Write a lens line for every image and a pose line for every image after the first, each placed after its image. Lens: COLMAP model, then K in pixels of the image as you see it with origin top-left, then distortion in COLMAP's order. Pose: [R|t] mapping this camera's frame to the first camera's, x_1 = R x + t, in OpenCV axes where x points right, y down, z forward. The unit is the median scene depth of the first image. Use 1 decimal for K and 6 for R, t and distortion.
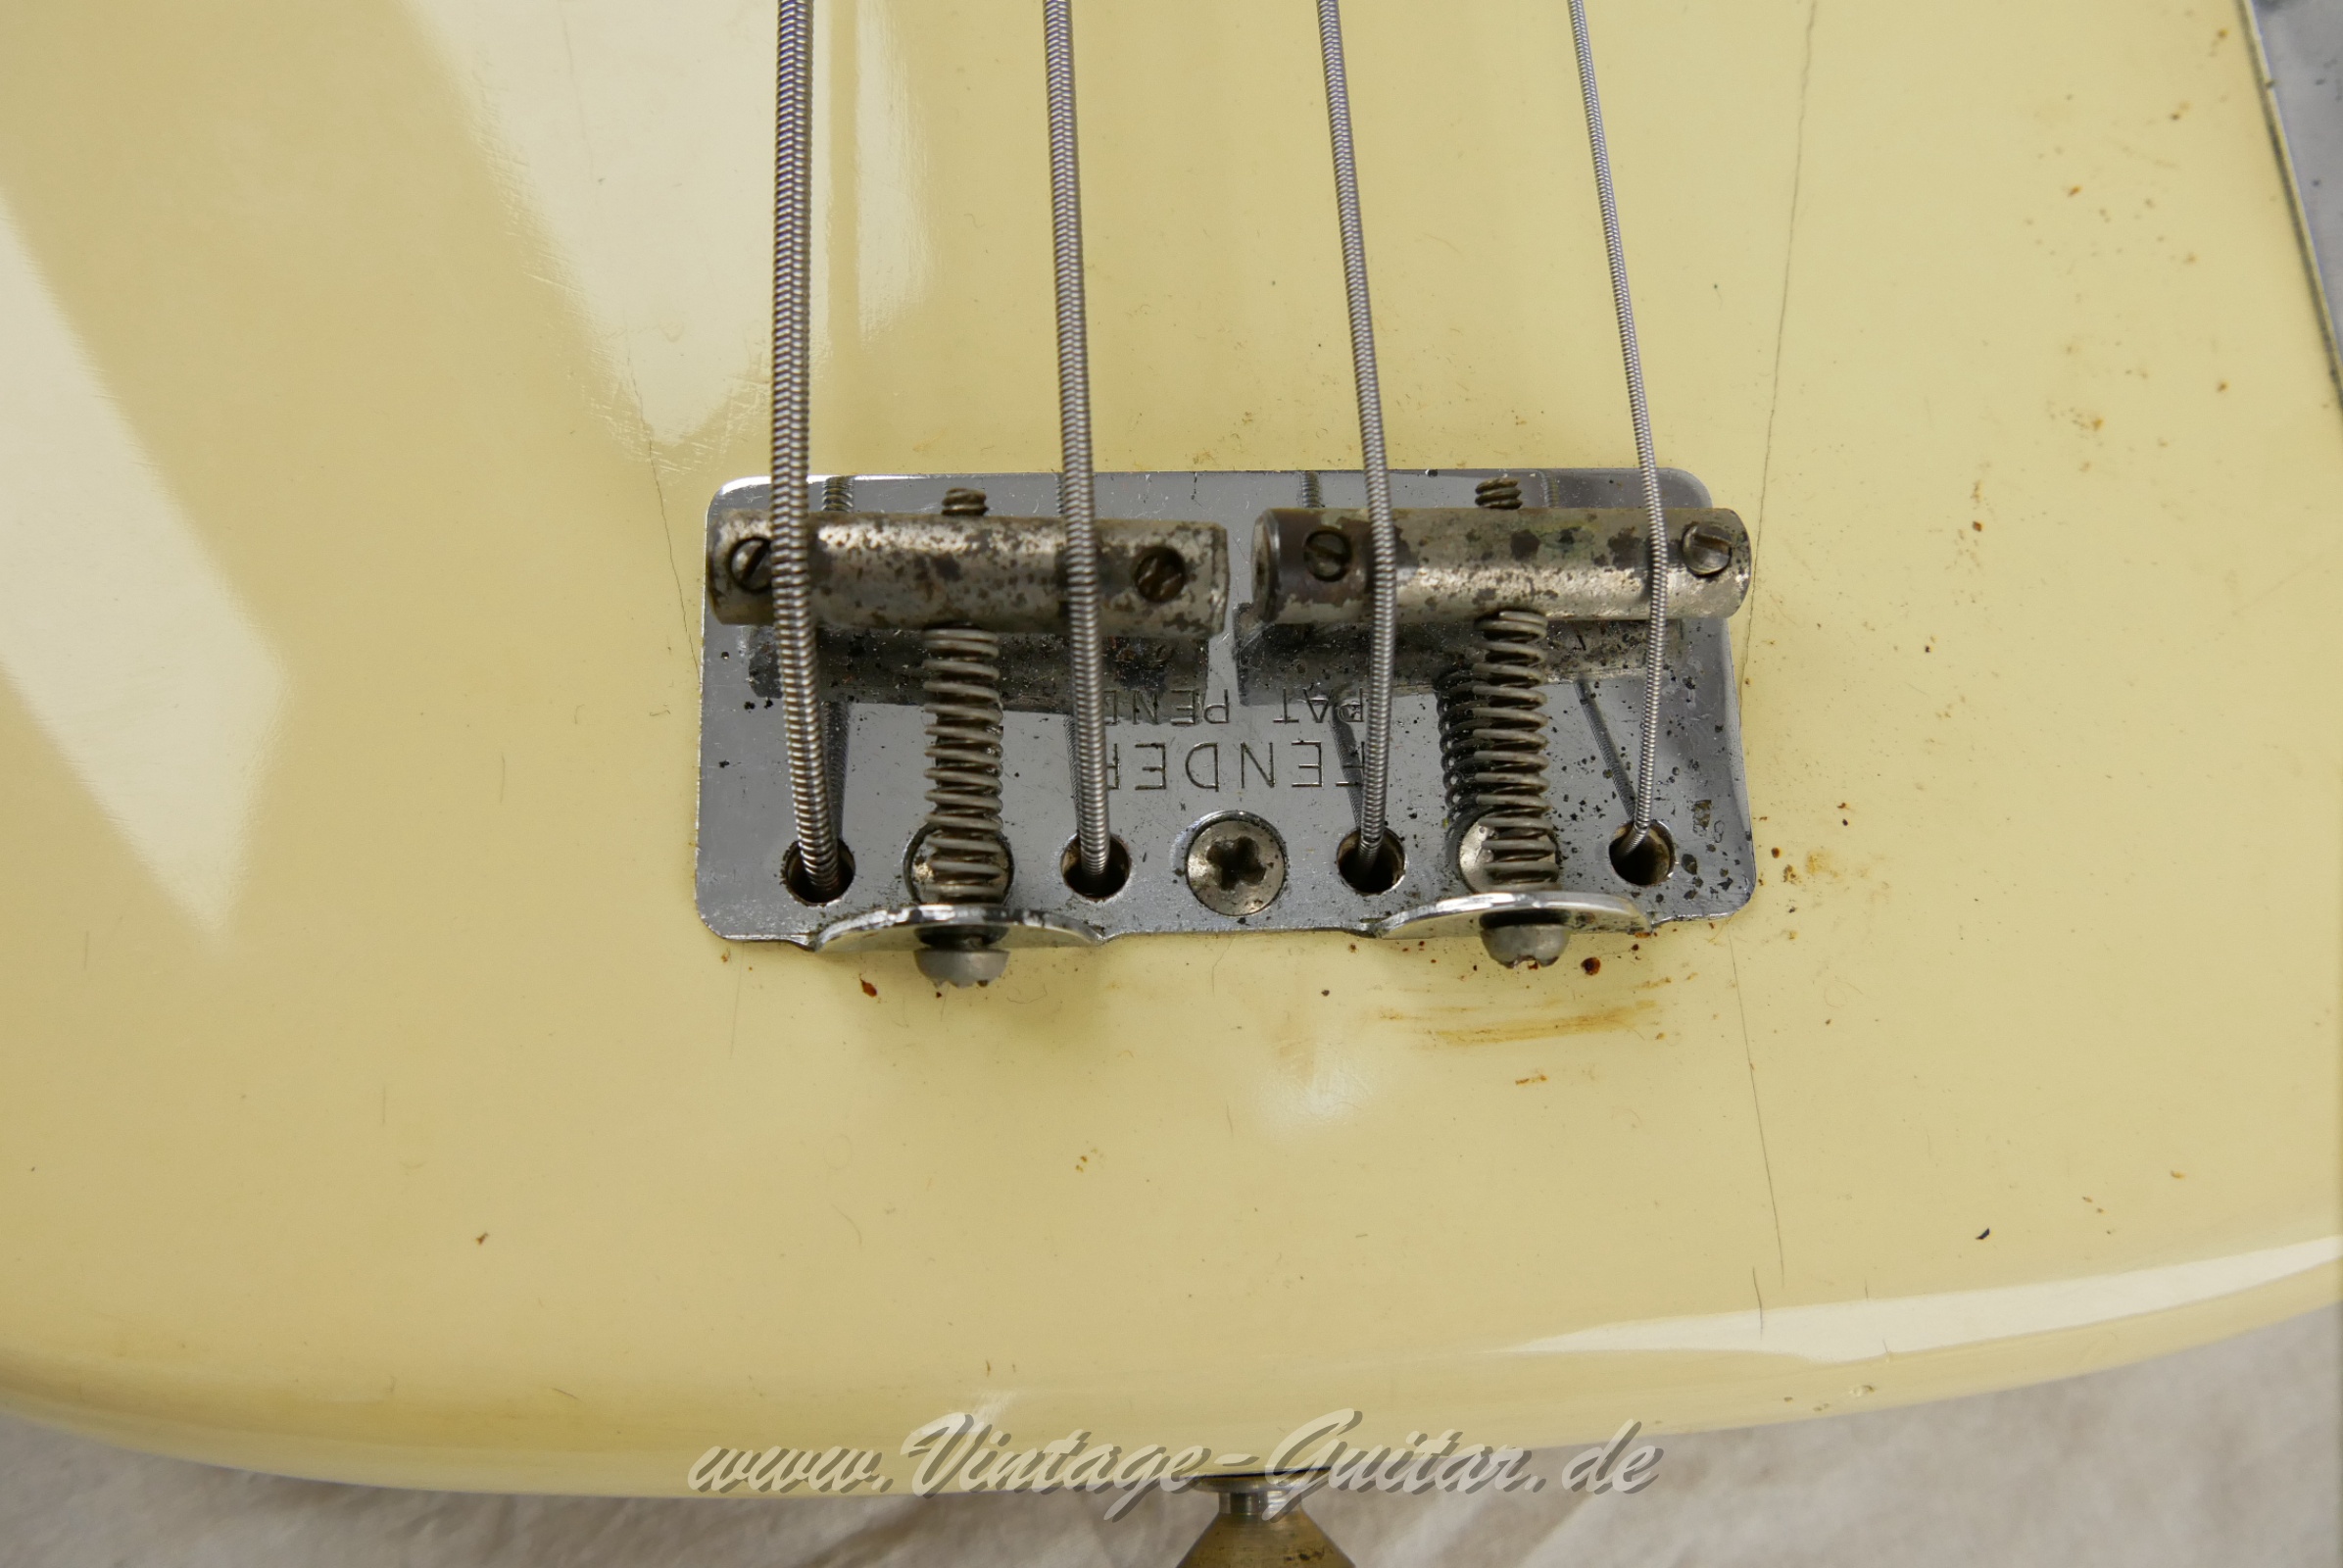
lens RADIAL K [[1974.5, 0, 1272.9], [0, 1974.5, 785.7], [0, 0, 1]] dist [-0.073656, 0.051698]
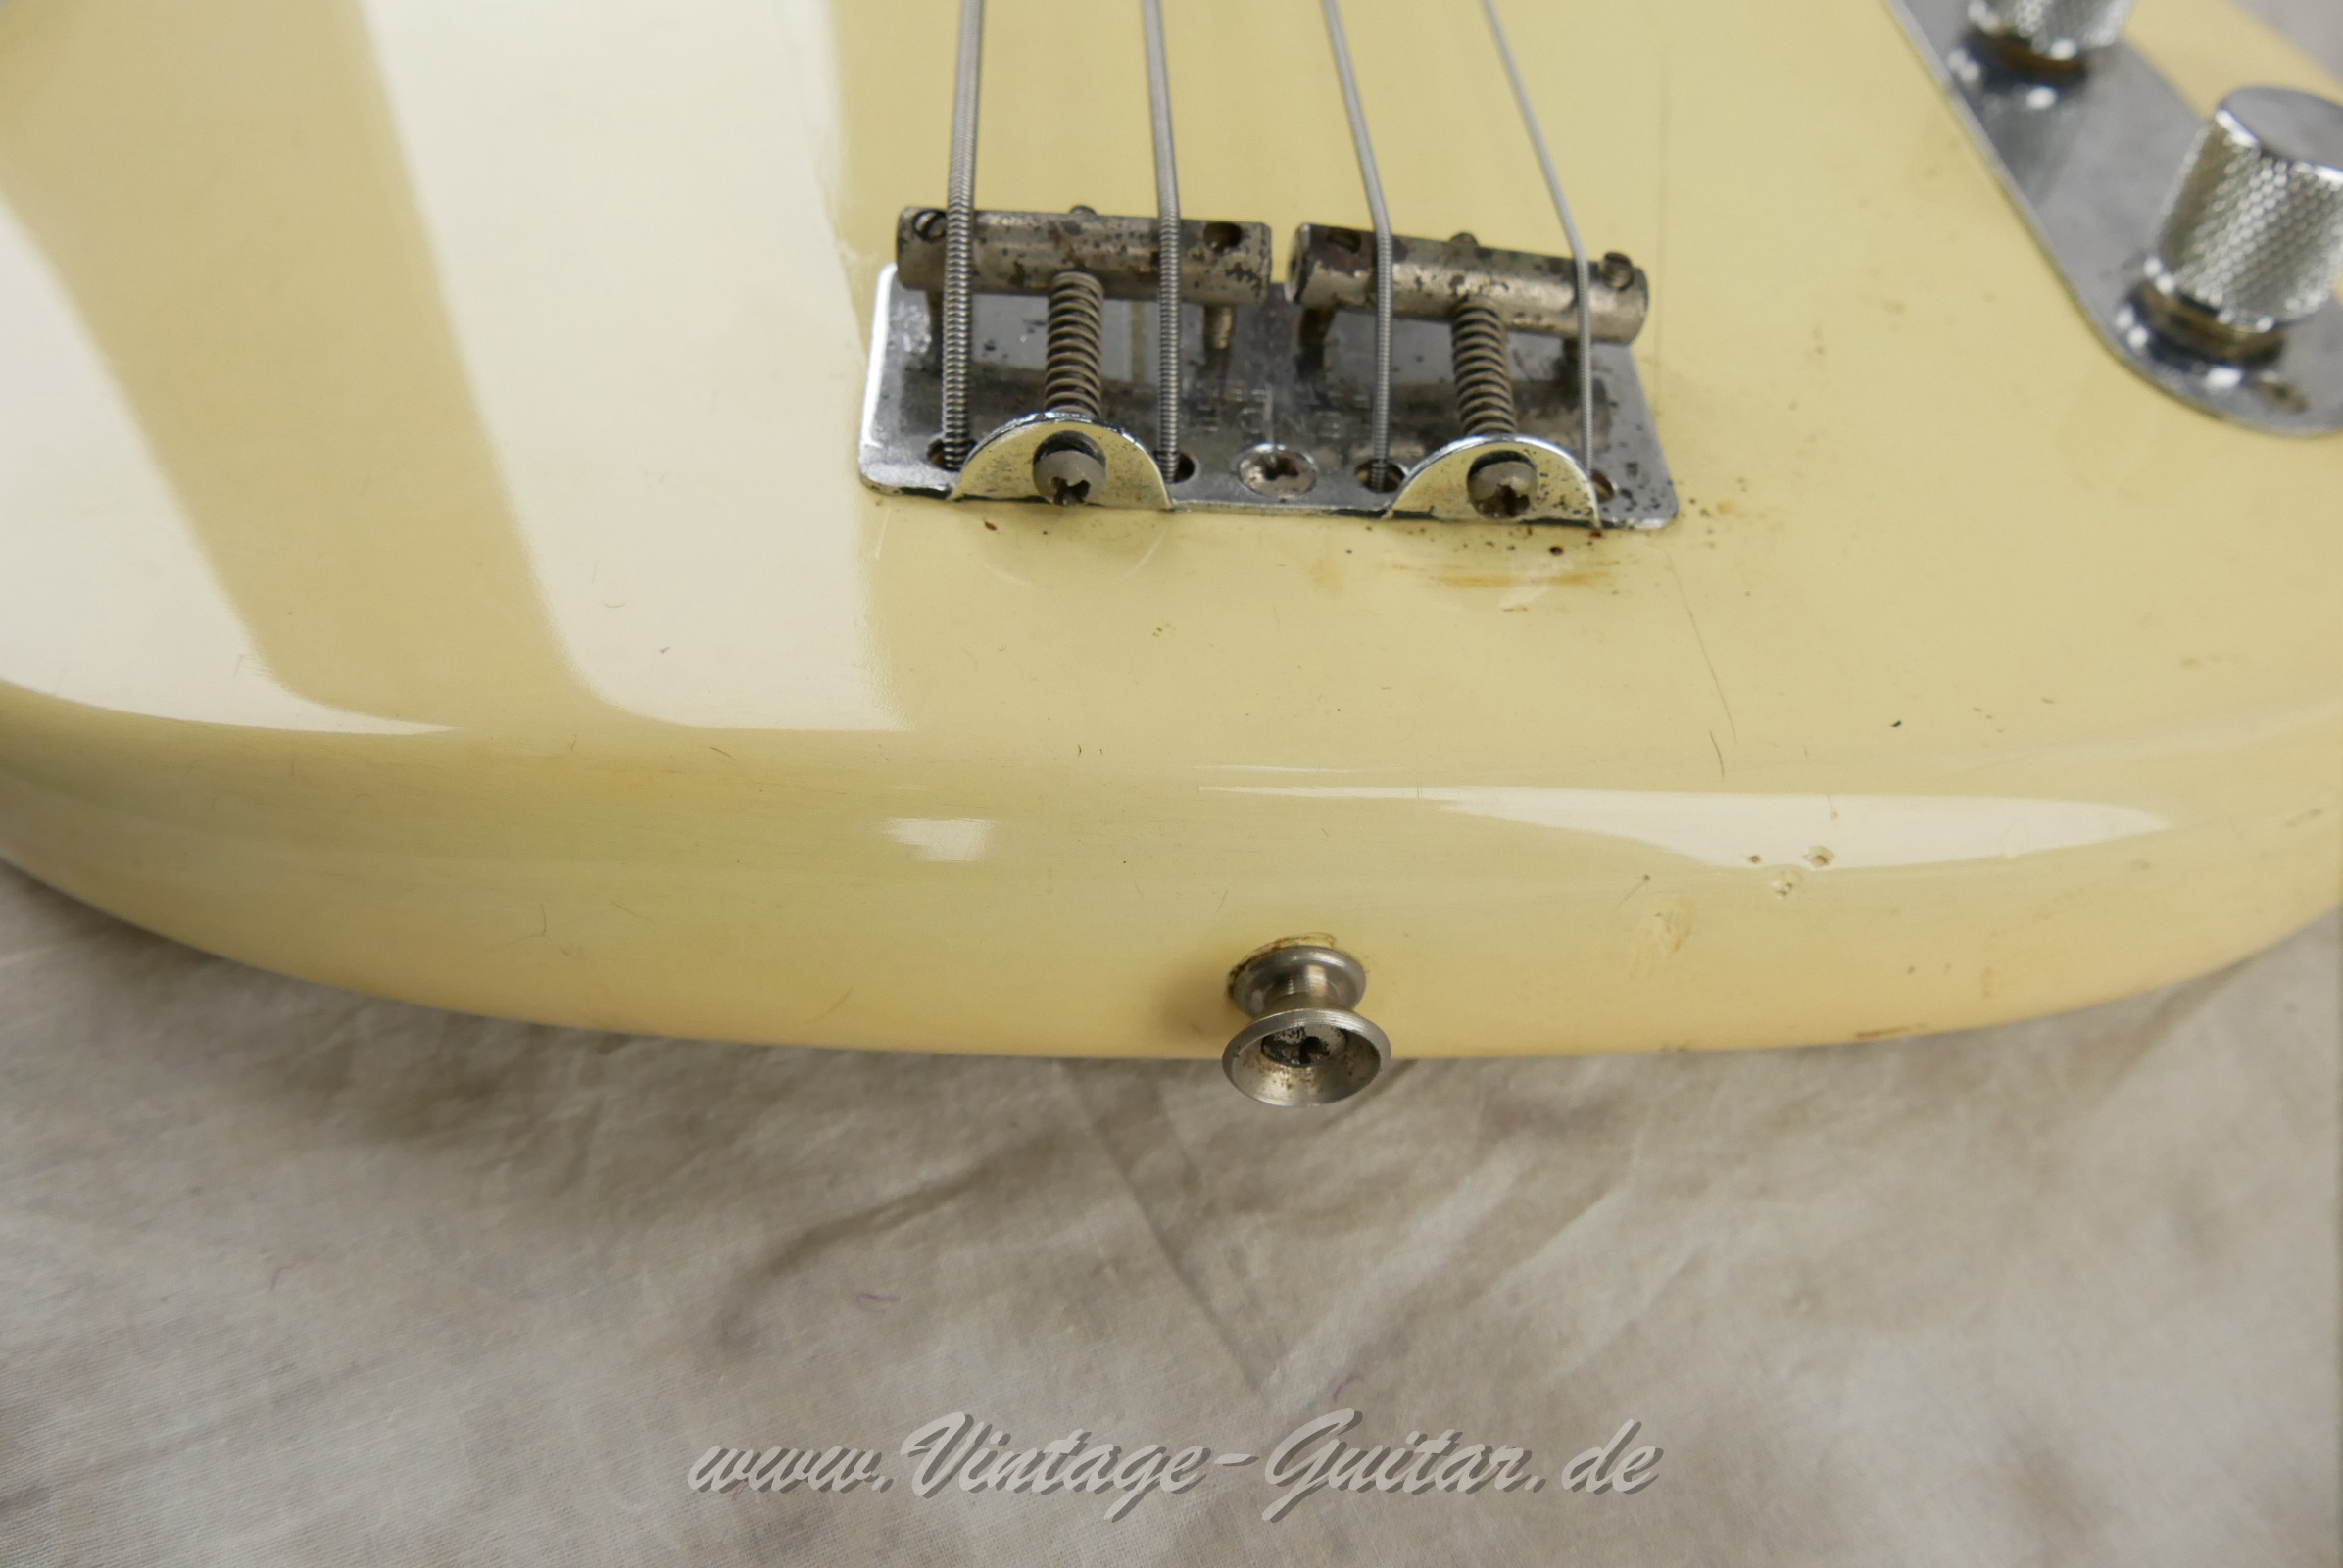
lens RADIAL K [[1974.5, 0, 1272.9], [0, 1974.5, 785.7], [0, 0, 1]] dist [-0.073656, 0.051698]
pose [[0.999551, 0.000501, 0.029966, -0.060652], [0.012988, 0.893864, -0.448150, 0.814773], [-0.027010, 0.448338, 0.893456, -0.062750]]
